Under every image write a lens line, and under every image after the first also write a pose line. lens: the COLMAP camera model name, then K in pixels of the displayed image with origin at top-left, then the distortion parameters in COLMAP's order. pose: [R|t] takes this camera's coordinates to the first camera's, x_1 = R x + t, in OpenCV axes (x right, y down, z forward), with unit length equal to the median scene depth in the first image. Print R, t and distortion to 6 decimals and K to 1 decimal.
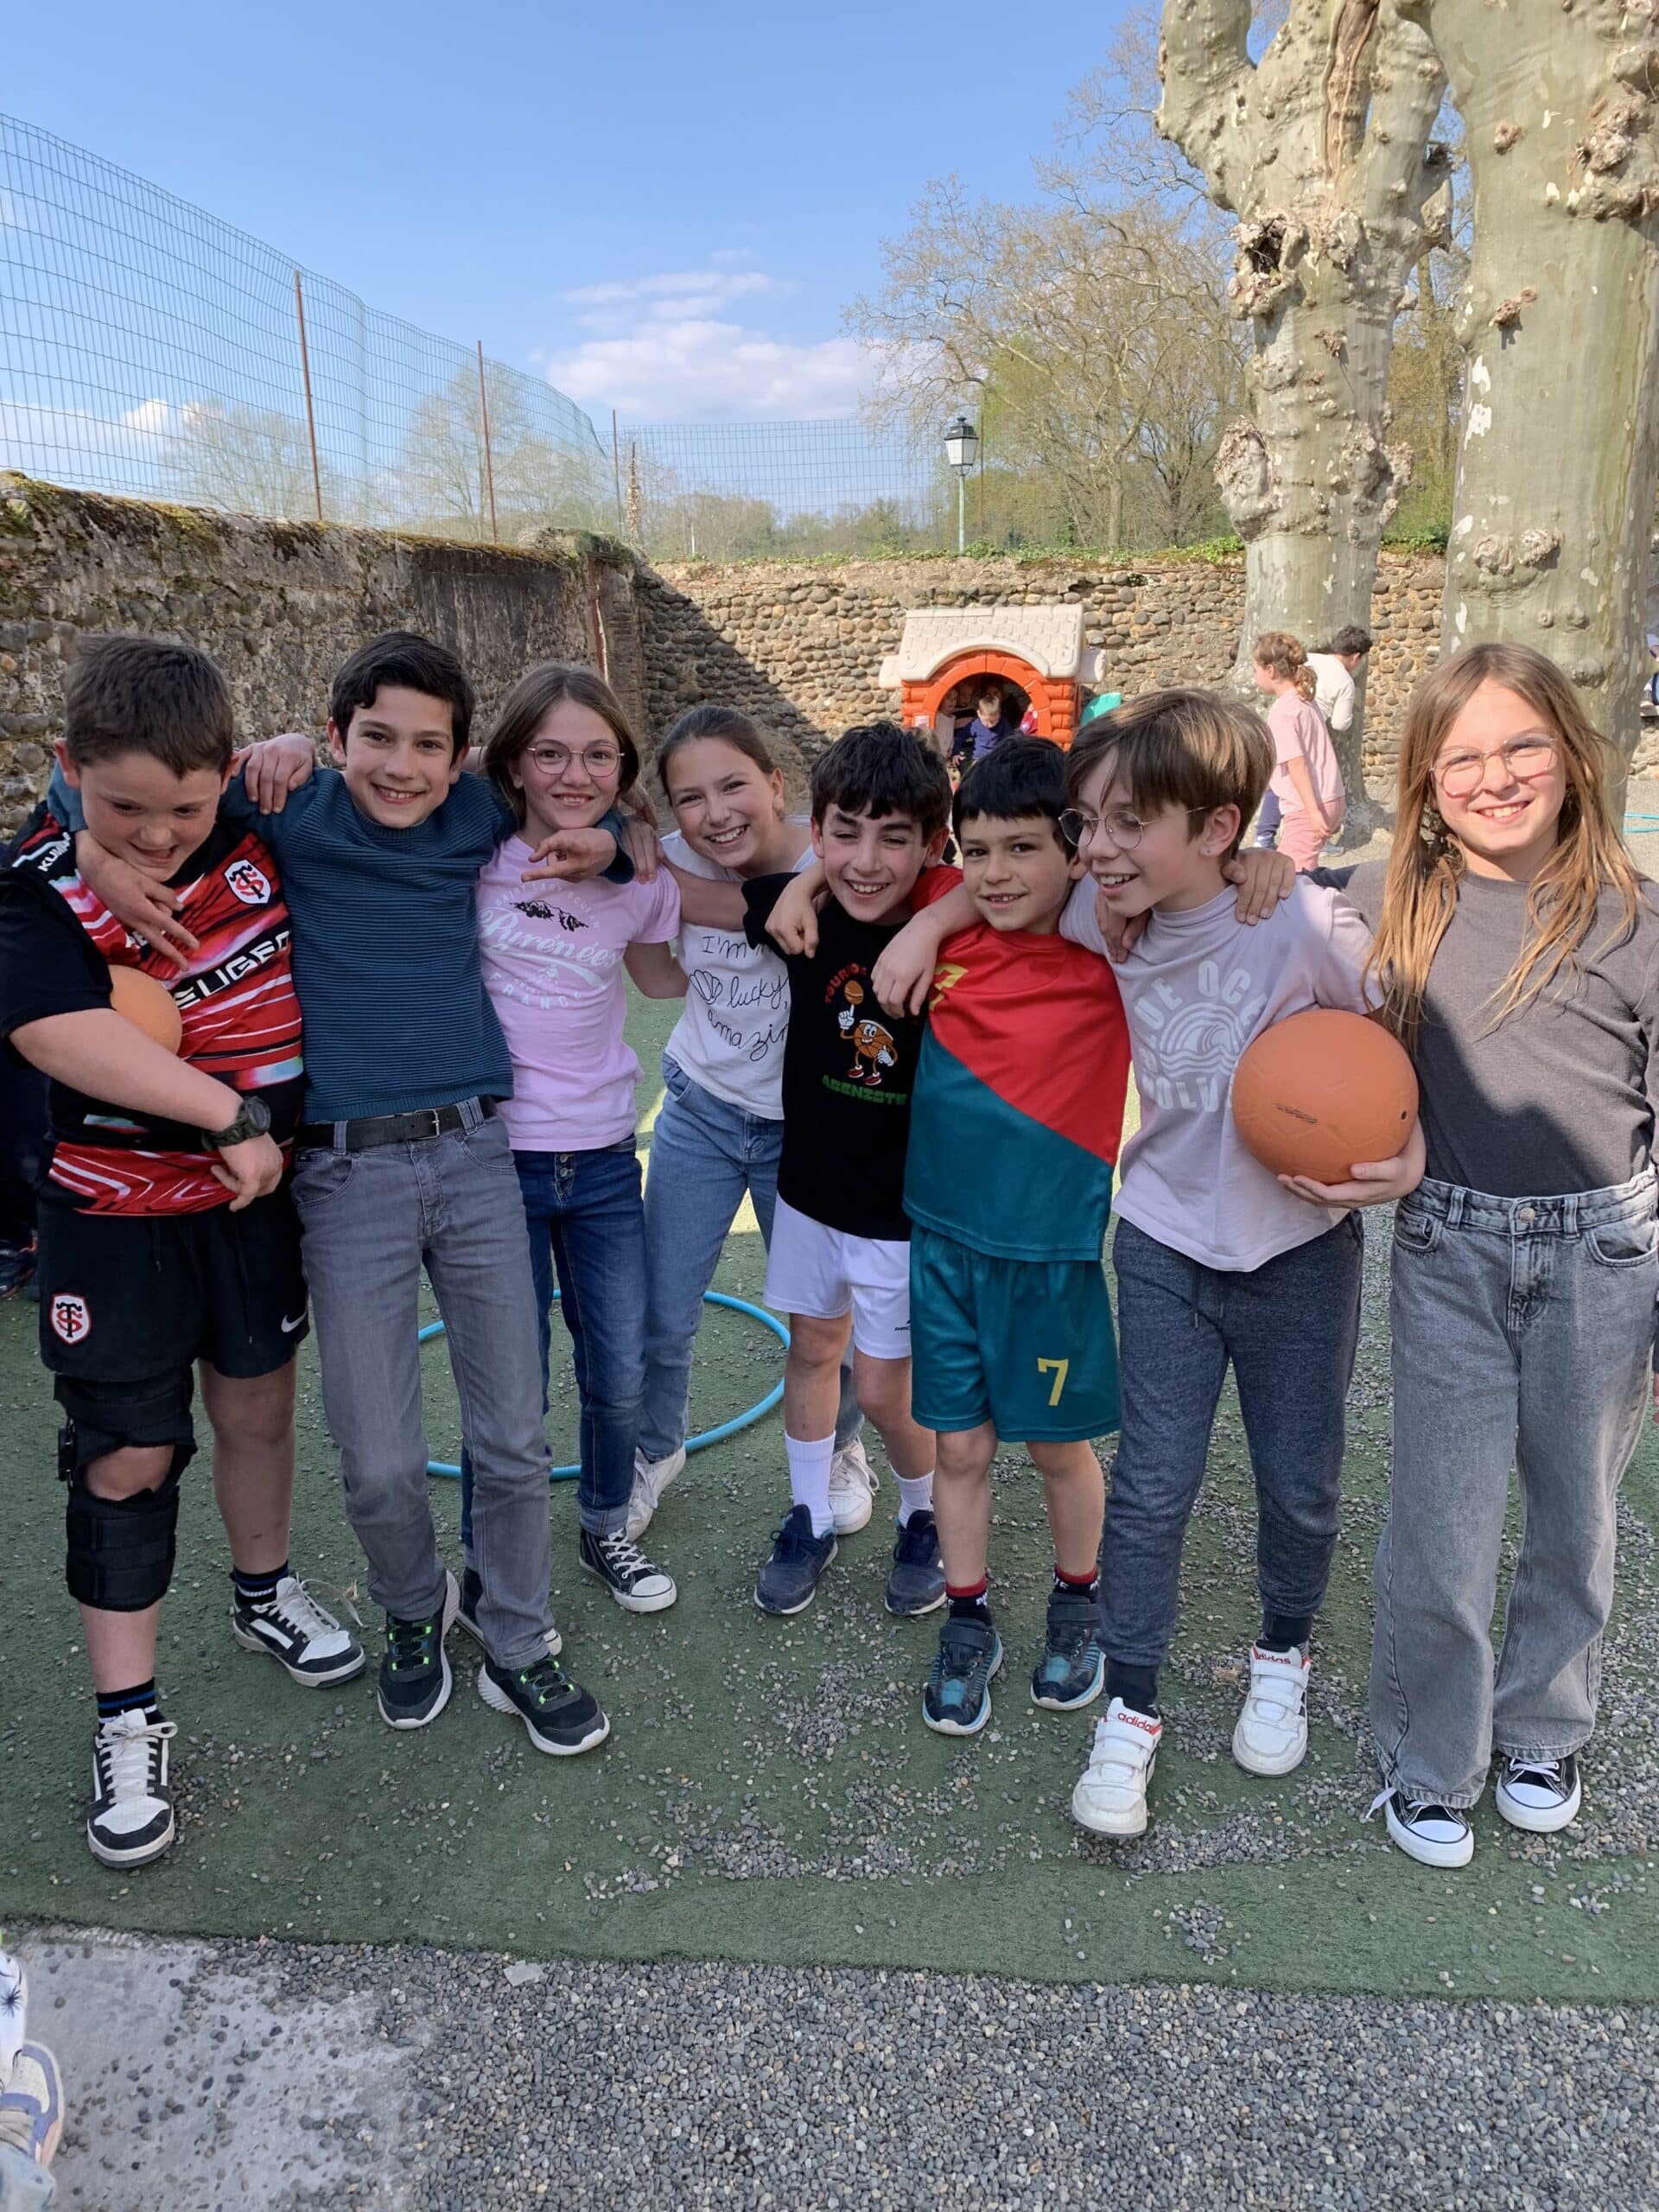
lens RADIAL K [[1661.5, 0, 832.4], [0, 1661.5, 1107.9], [0, 0, 1]] dist [0.027147, -0.025060]
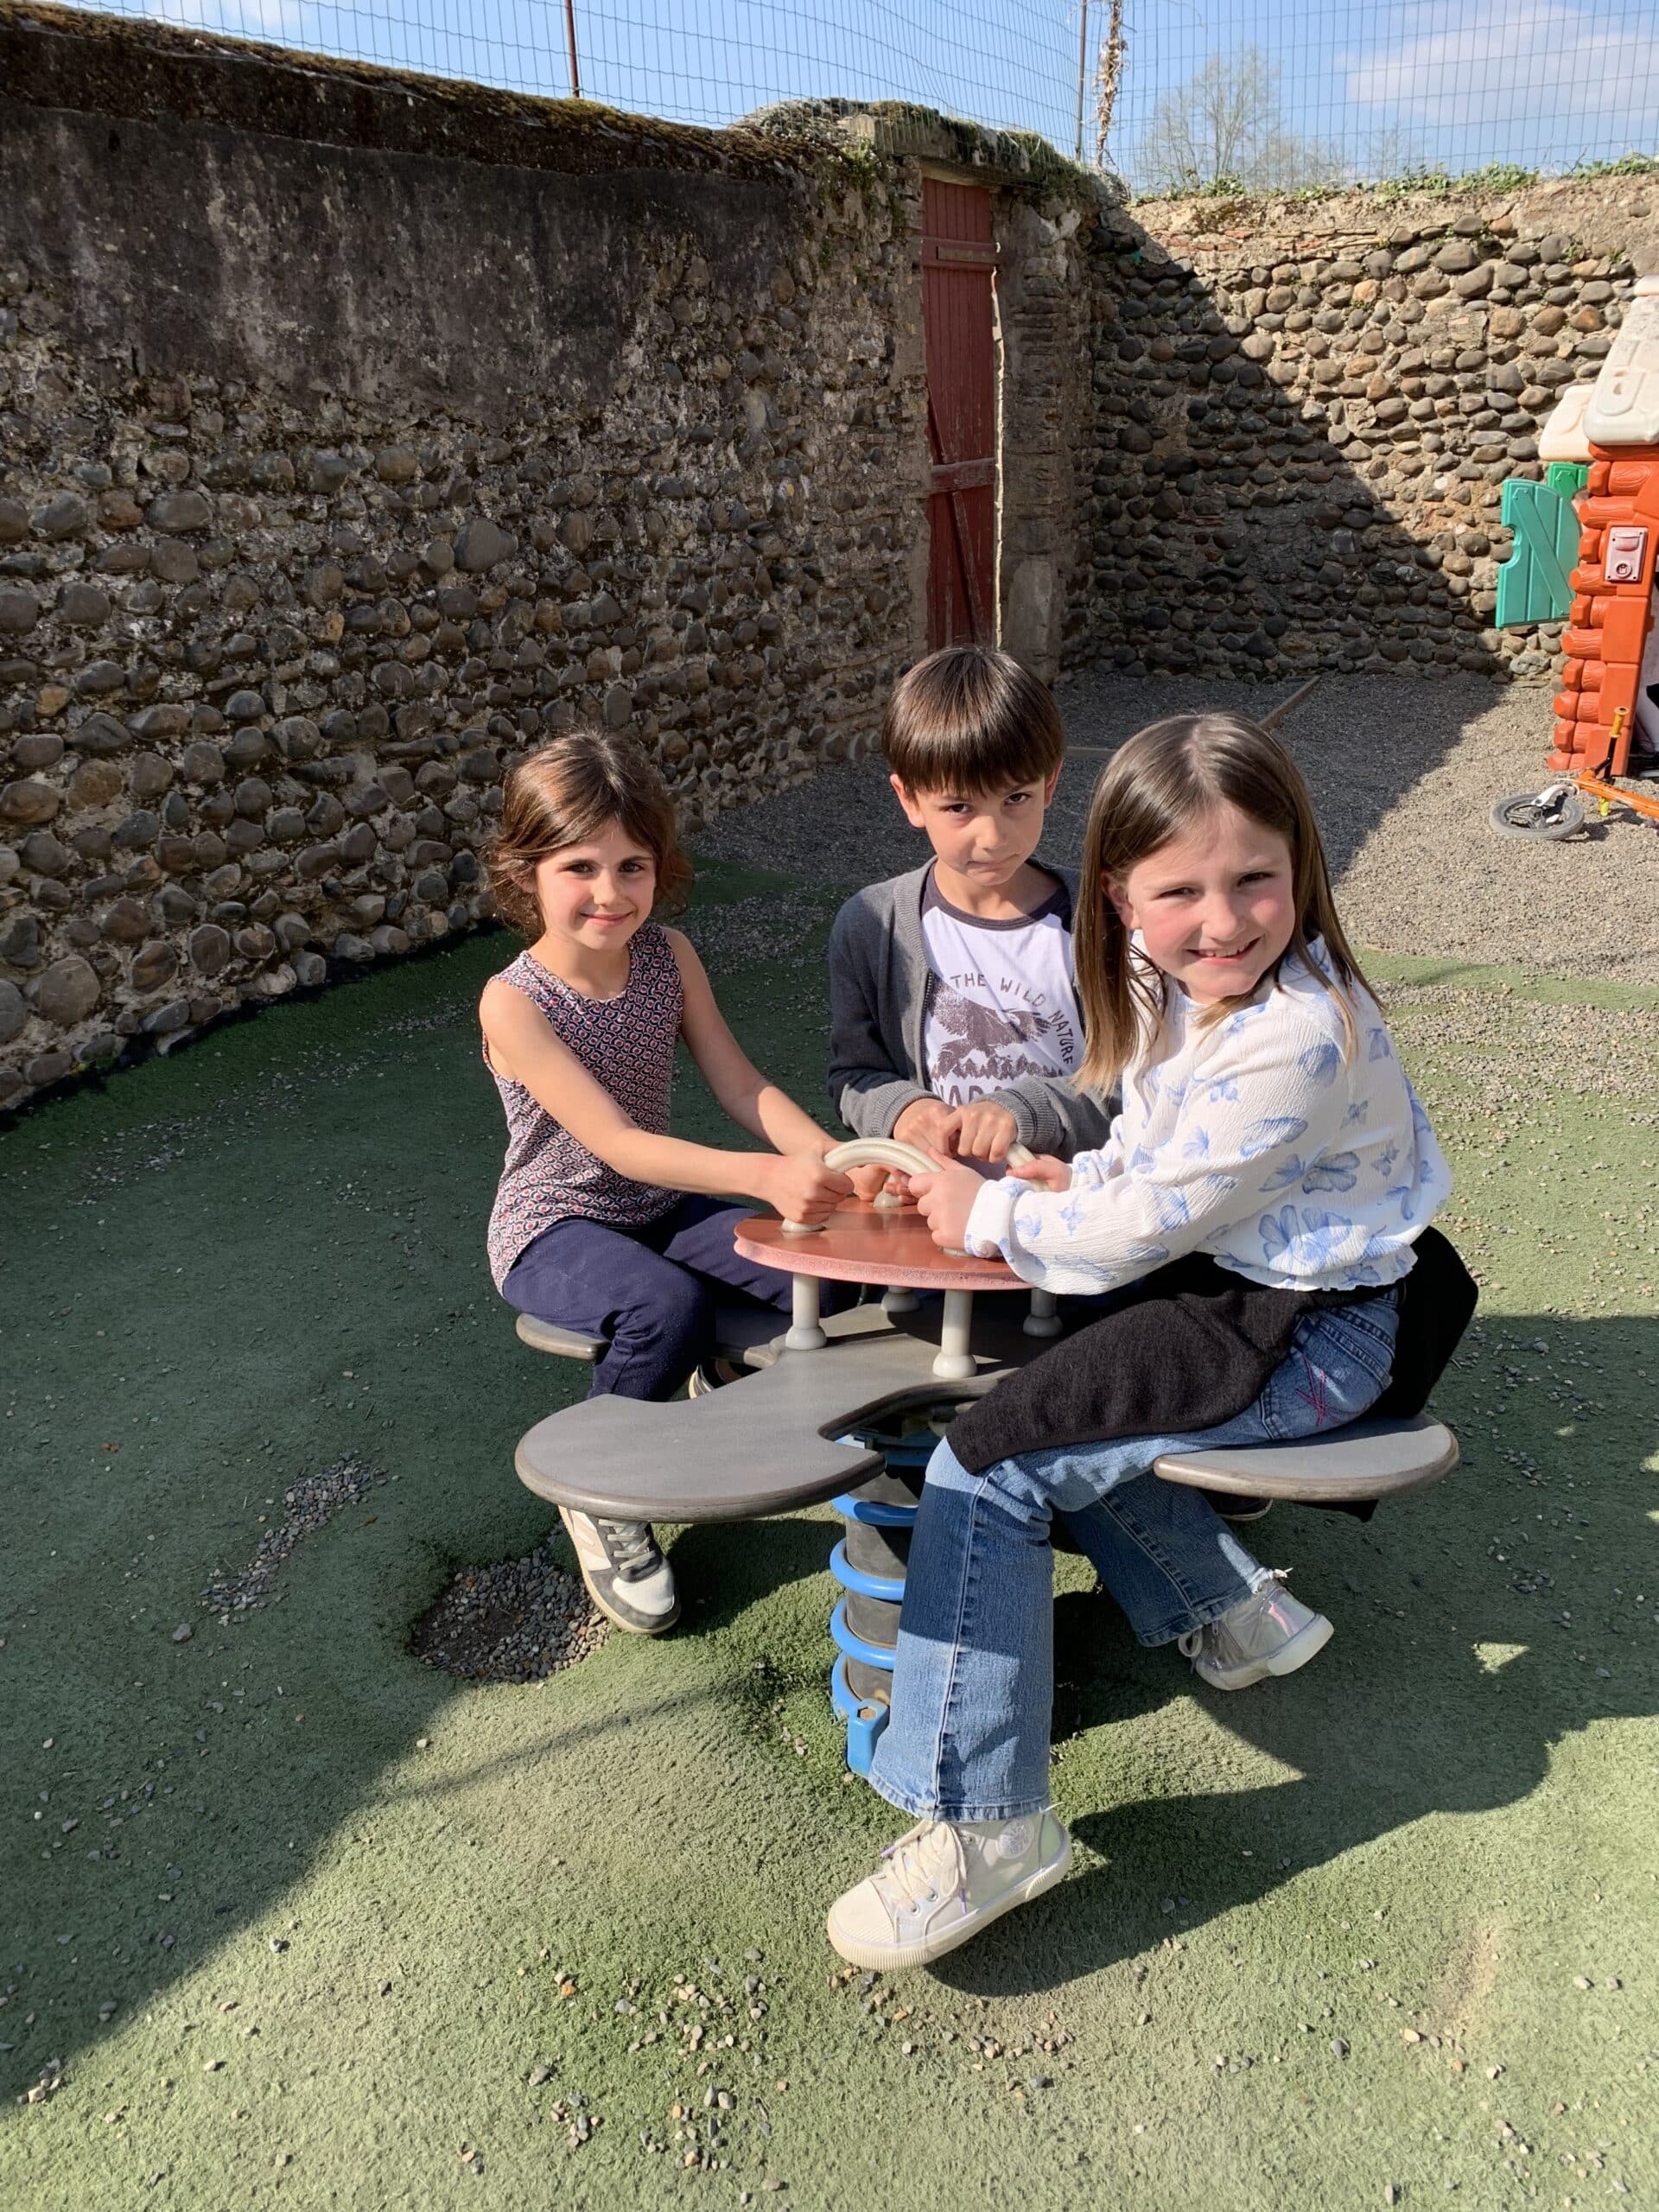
lens RADIAL K [[1661.5, 0, 826.0], [0, 1661.5, 1102.7], [0, 0, 1]] dist [0.027147, -0.025060]
pose [[0.859849, 0.204666, -0.467730, 0.113452], [-0.146959, 0.976577, 0.157162, -0.114125], [0.488940, -0.066398, 0.869787, 0.462103]]
